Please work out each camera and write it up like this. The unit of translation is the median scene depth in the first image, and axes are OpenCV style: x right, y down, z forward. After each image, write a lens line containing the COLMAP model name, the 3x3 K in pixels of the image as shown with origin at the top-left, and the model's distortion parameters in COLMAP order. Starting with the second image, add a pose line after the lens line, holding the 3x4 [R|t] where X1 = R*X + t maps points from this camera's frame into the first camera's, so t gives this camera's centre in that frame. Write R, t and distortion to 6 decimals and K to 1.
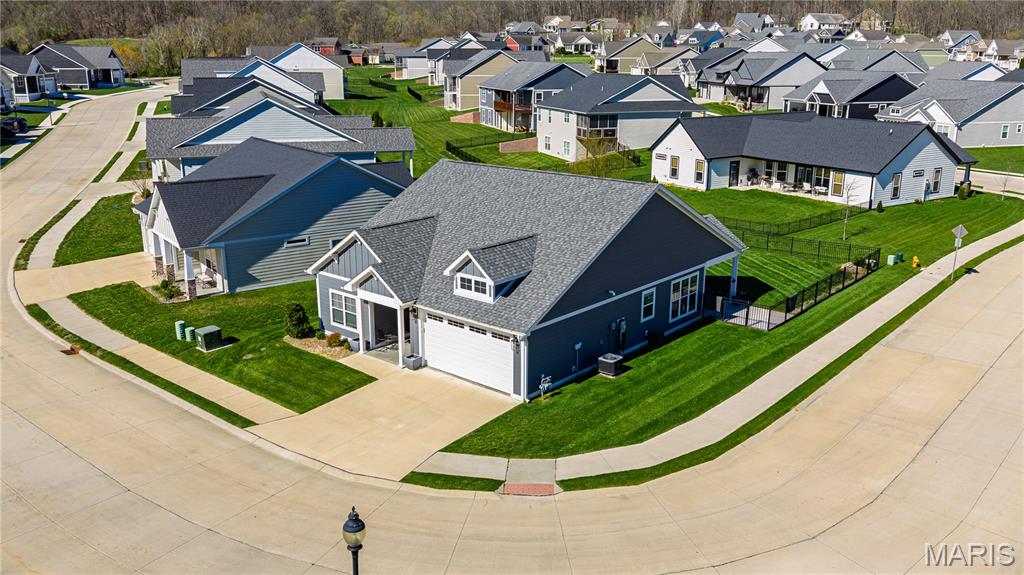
lens RADIAL K [[835.7, 0, 512.0], [0, 835.7, 287.5], [0, 0, 1]] dist [0.009254, -0.009469]
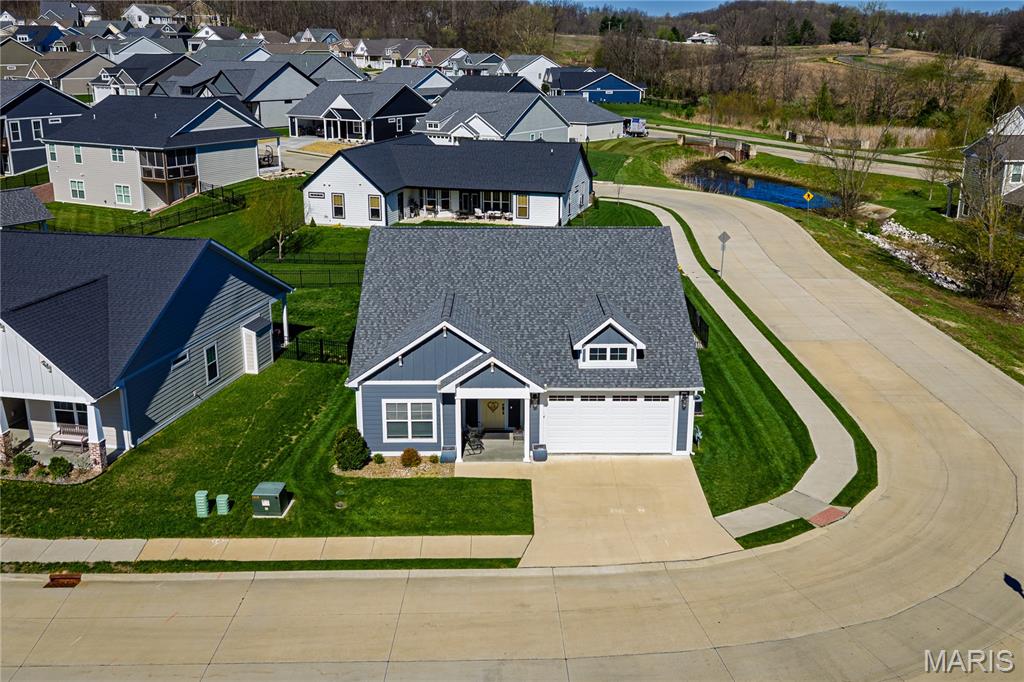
lens RADIAL K [[1010.5, 0, 513.2], [0, 1010.5, 305.6], [0, 0, 1]] dist [0.019496, -0.016385]
pose [[0.748966, -0.163575, 0.642101, -0.729741], [0.177634, 0.983145, 0.043258, -0.106913], [-0.638354, 0.081660, 0.765399, 0.151303]]
